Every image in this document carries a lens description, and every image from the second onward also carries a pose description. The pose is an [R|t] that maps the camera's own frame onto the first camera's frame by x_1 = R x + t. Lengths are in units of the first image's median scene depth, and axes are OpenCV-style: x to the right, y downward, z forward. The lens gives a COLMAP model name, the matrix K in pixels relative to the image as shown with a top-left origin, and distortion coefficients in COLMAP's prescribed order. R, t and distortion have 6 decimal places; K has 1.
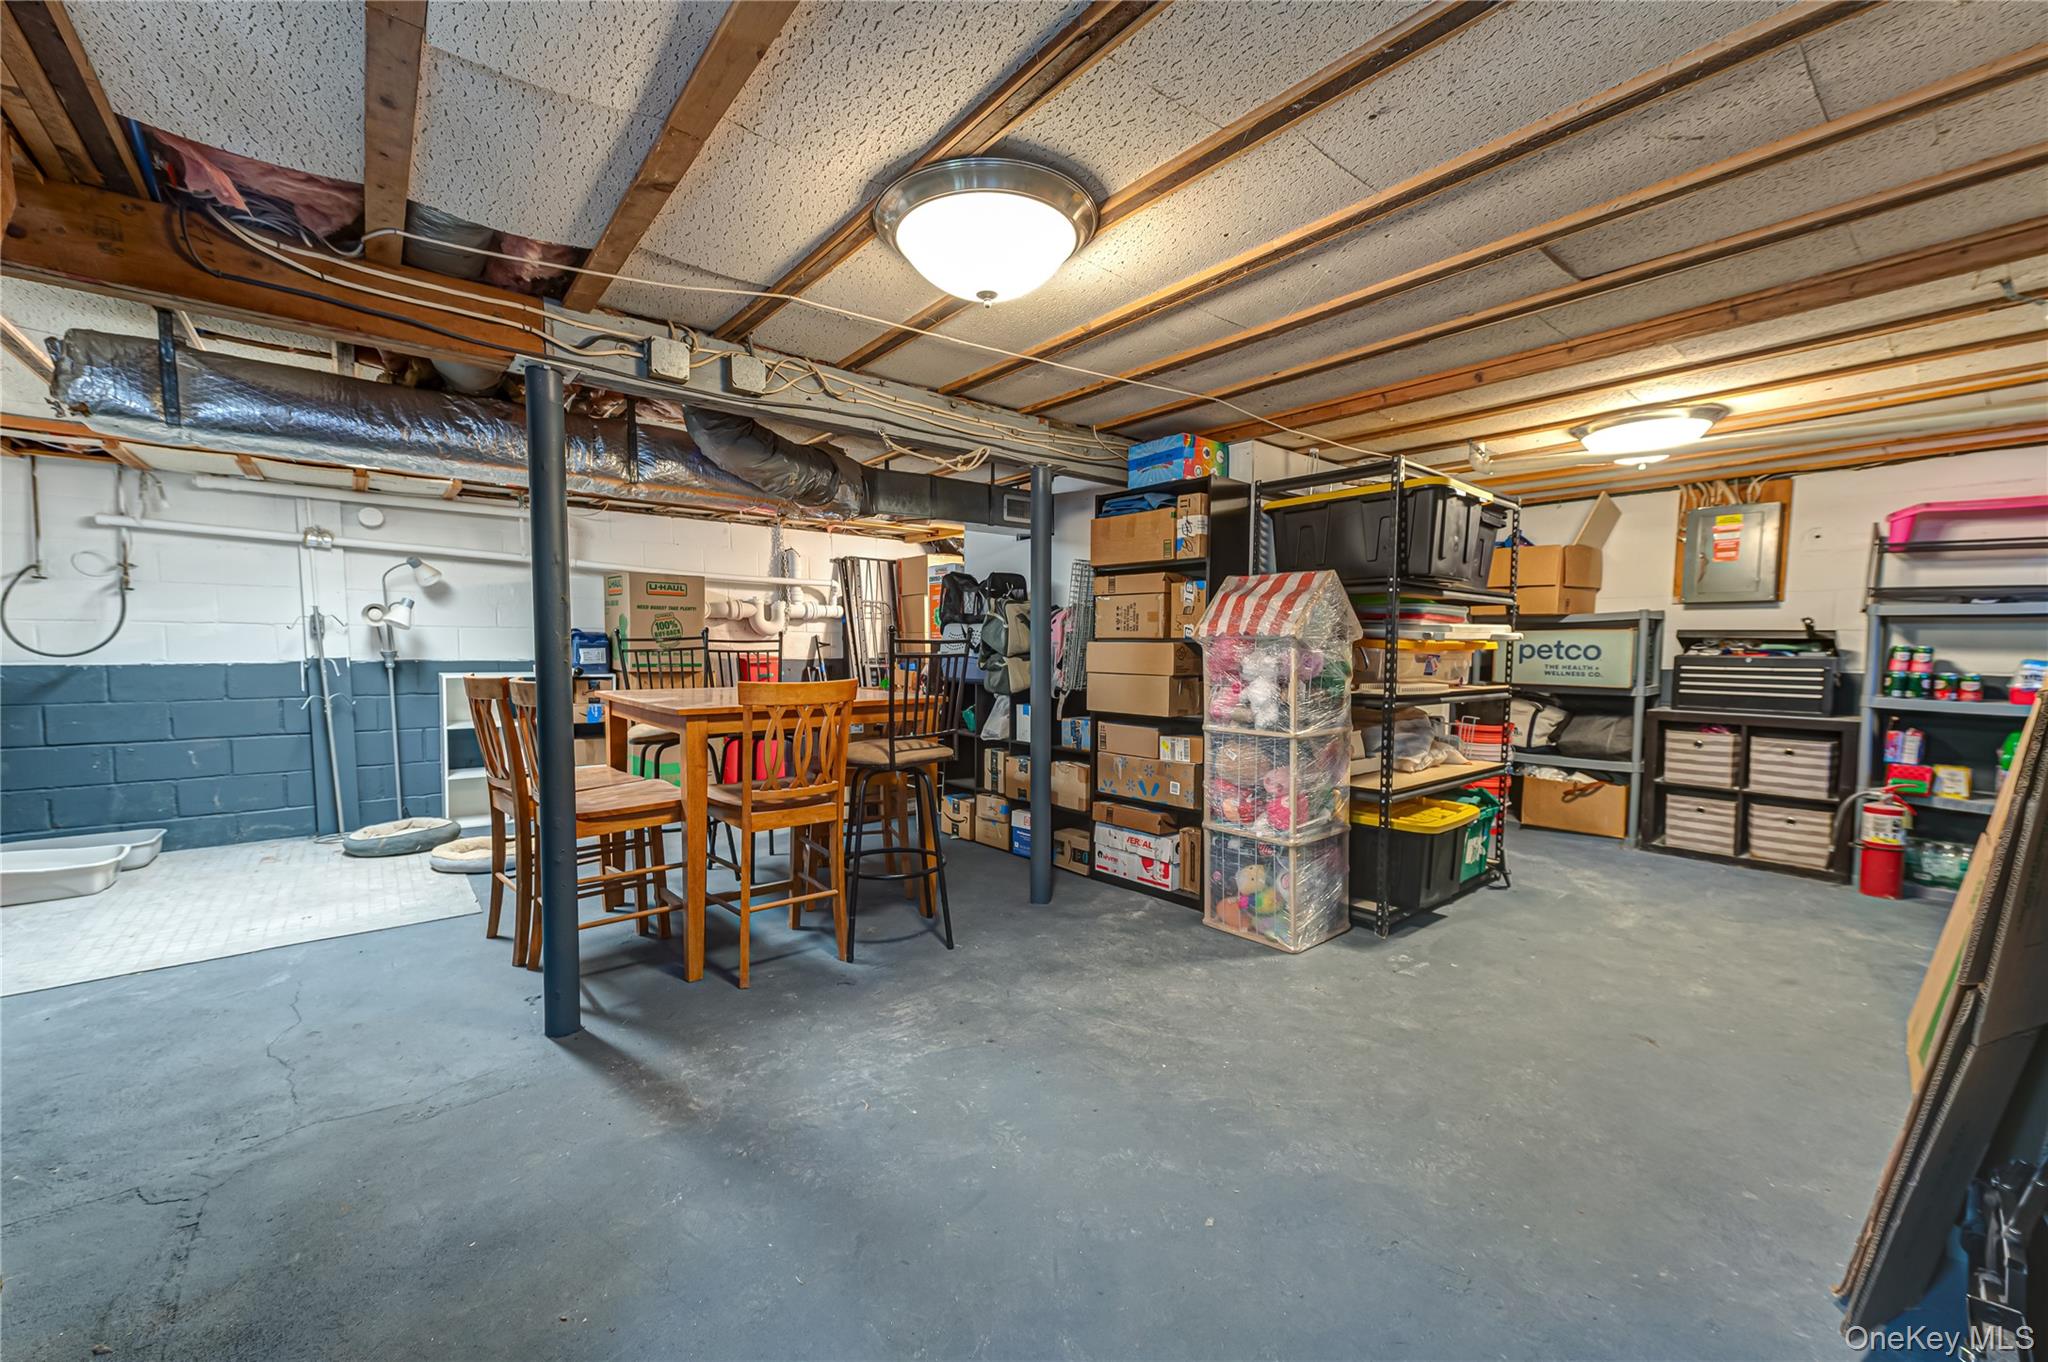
lens RADIAL K [[807.4, 0, 1020.6], [0, 807.4, 692.2], [0, 0, 1]] dist [0.017618, 0.000021]
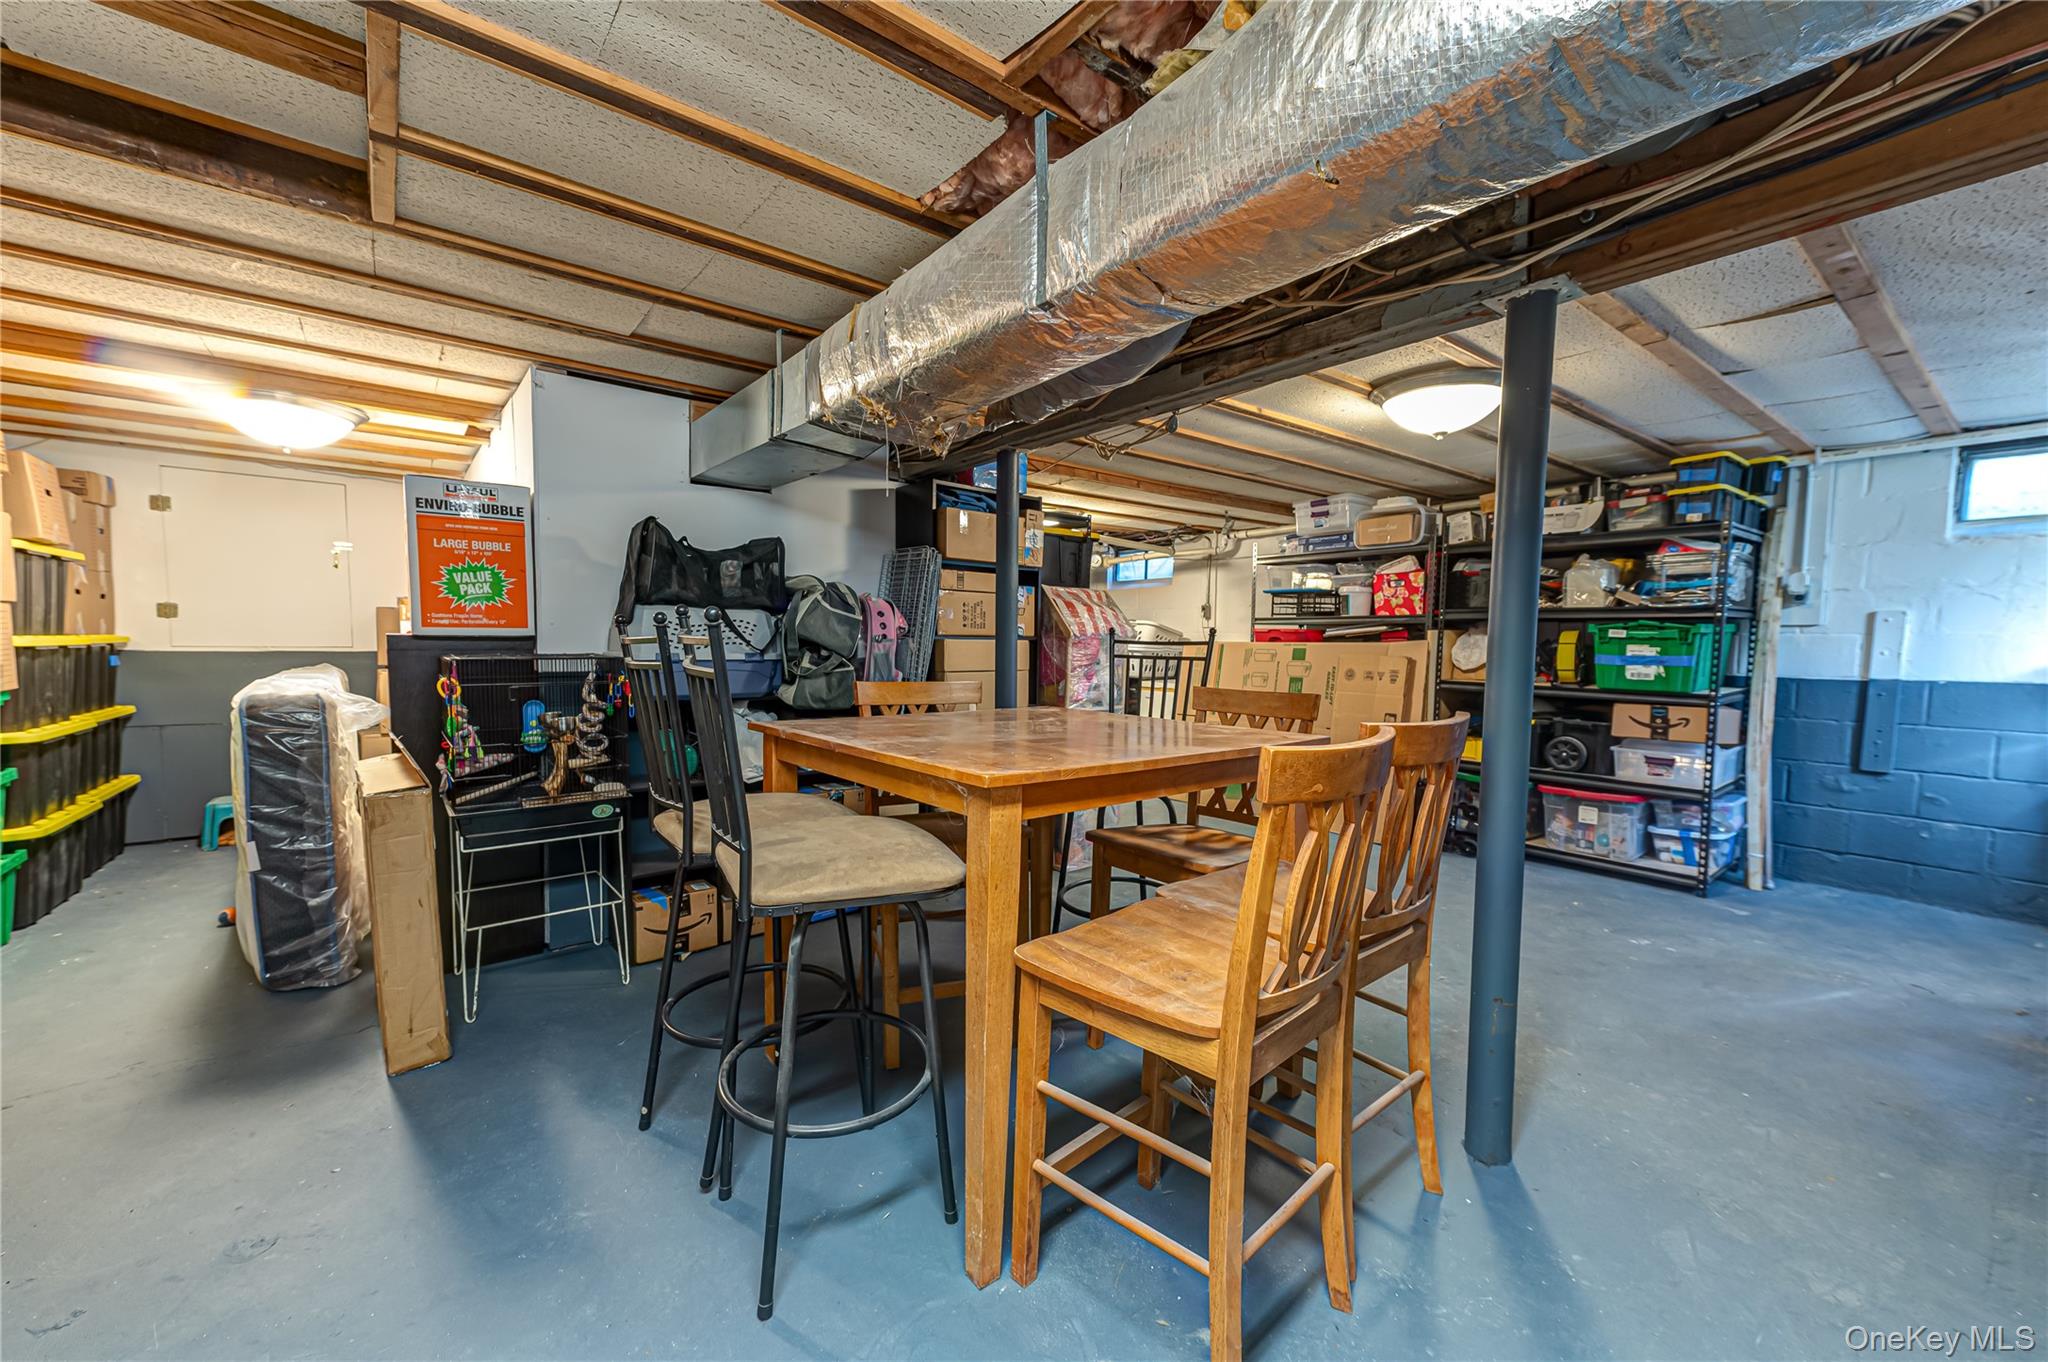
lens RADIAL K [[807.4, 0, 1023.3], [0, 807.4, 687.2], [0, 0, 1]] dist [0.017618, 0.000021]
pose [[0.010818, -0.062523, 0.997985, -0.901833], [0.047965, 0.996927, 0.061937, -0.064700], [-0.998790, 0.047198, 0.013784, 0.969440]]
